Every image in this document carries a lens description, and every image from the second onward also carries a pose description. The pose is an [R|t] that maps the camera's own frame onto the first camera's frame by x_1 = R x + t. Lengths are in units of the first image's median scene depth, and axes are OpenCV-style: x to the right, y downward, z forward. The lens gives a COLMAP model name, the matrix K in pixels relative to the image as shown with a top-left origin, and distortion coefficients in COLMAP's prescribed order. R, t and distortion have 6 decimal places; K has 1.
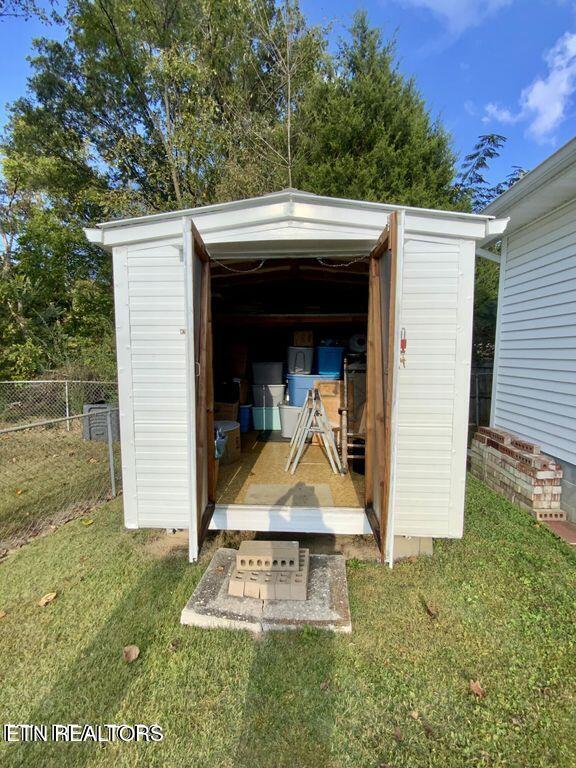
lens RADIAL K [[321.3, 0, 286.9], [0, 321.3, 381.2], [0, 0, 1]] dist [0.011207, -0.000923]
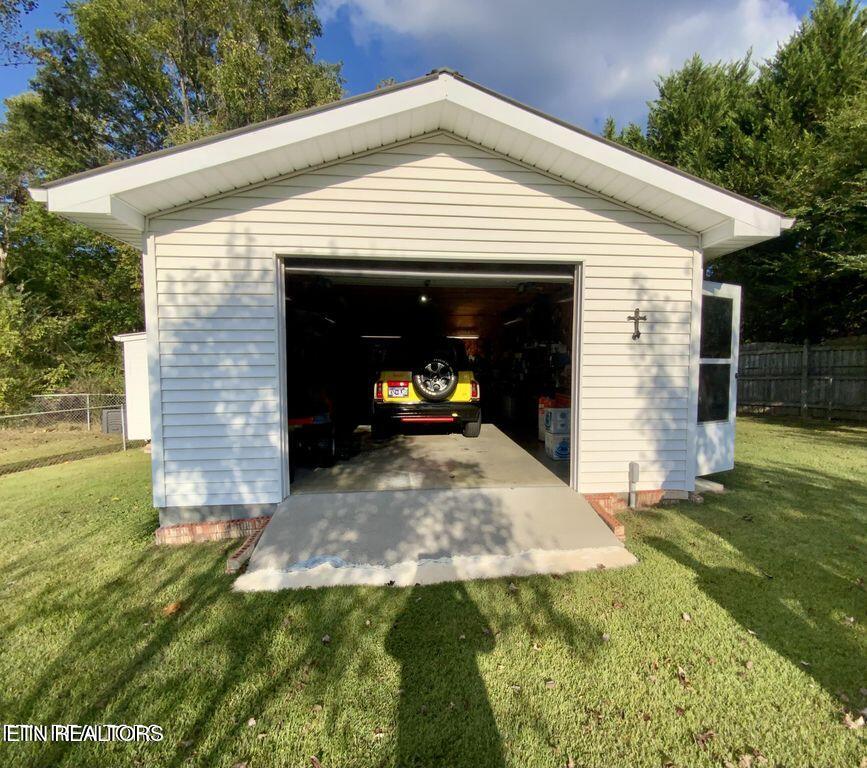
lens RADIAL K [[443.8, 0, 435.3], [0, 443.8, 384.9], [0, 0, 1]] dist [0.040737, 0.000700]
pose [[0.995268, -0.007622, 0.096864, 0.387870], [0.012559, 0.998647, -0.050467, 0.048707], [-0.096348, 0.051445, 0.994017, -0.689822]]
